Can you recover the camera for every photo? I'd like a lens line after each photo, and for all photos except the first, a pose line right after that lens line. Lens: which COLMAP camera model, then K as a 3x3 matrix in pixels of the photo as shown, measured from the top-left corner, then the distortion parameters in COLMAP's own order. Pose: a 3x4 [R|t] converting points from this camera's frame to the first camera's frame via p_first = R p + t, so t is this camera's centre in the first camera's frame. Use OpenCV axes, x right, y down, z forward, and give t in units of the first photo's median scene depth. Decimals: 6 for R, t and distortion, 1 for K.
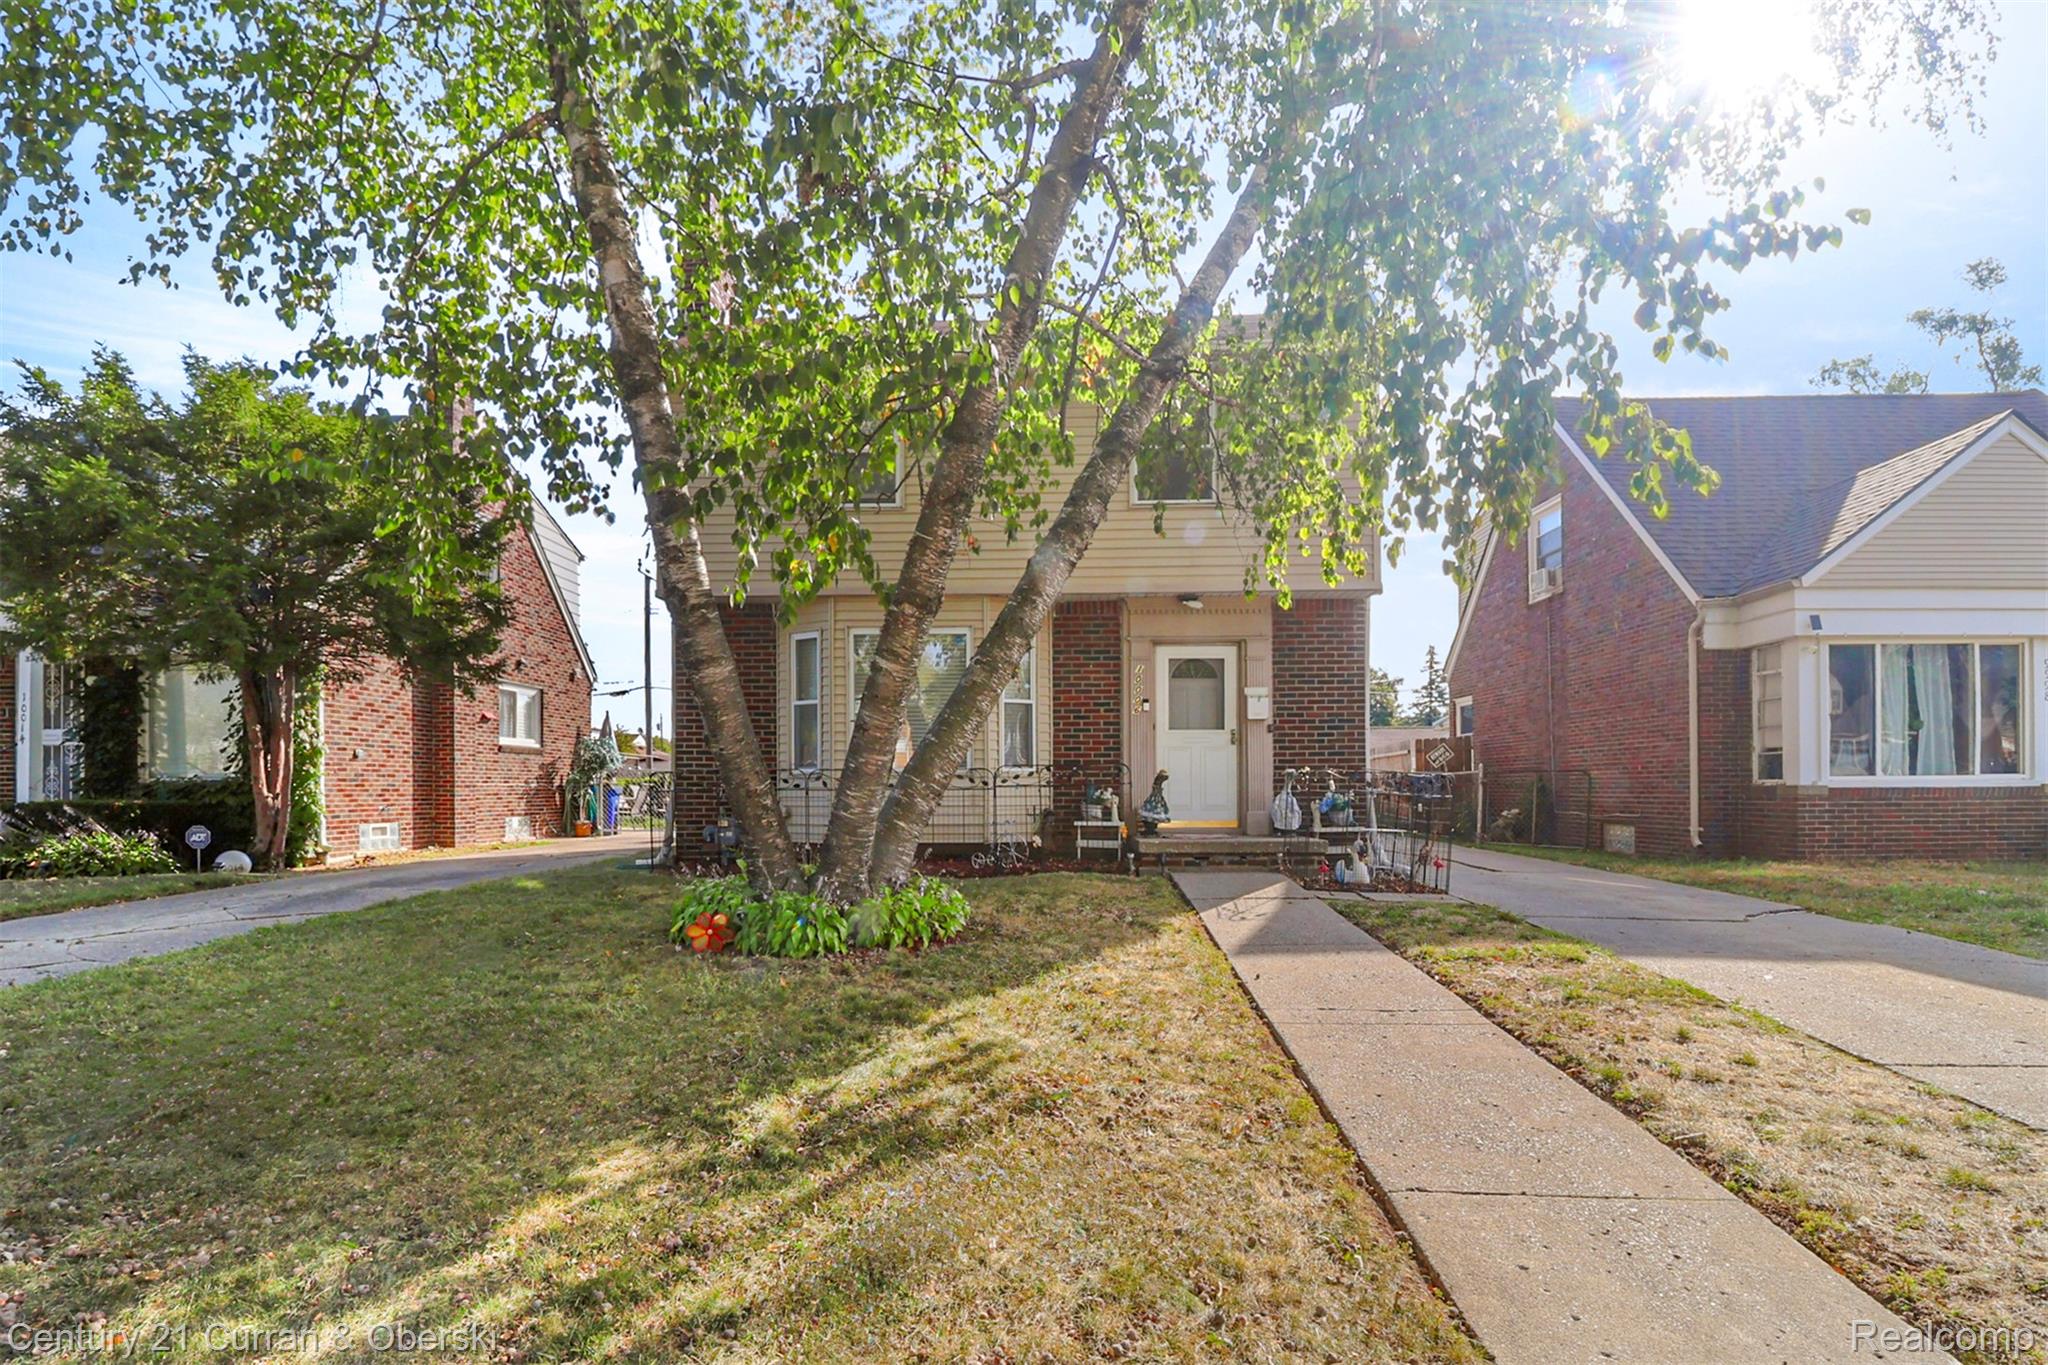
lens RADIAL K [[983.5, 0, 1043.4], [0, 983.5, 769.1], [0, 0, 1]] dist [0.006912, -0.008594]
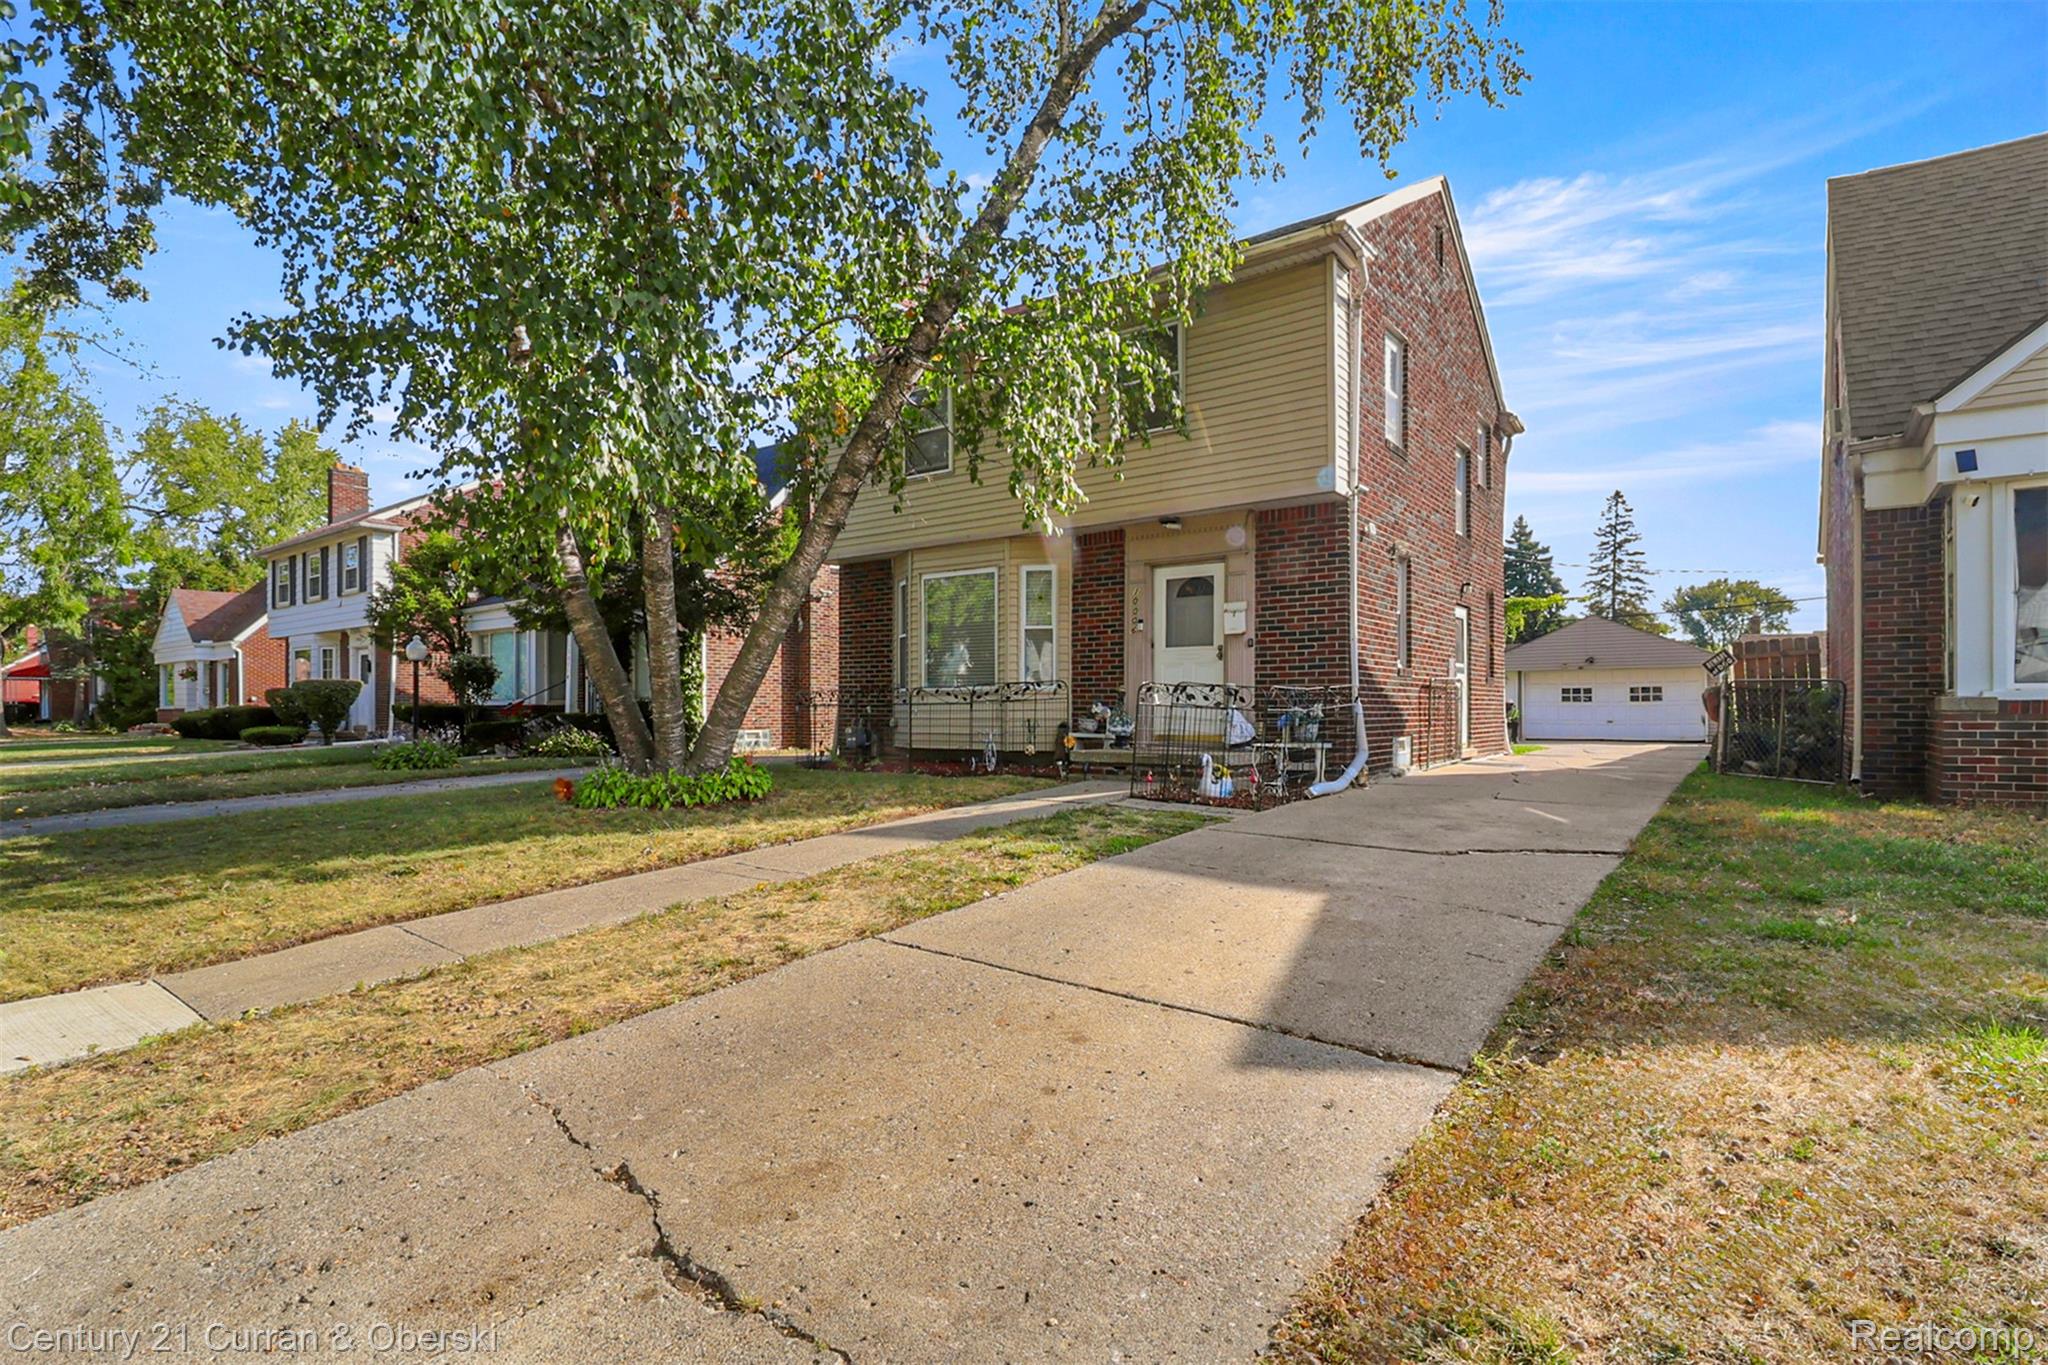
lens RADIAL K [[983.5, 0, 1025.9], [0, 983.5, 692.8], [0, 0, 1]] dist [0.006912, -0.008594]
pose [[0.826539, -0.008933, -0.562809, 0.597118], [0.010922, 0.999940, 0.000169, 0.006695], [0.562774, -0.006287, 0.826587, 0.048452]]
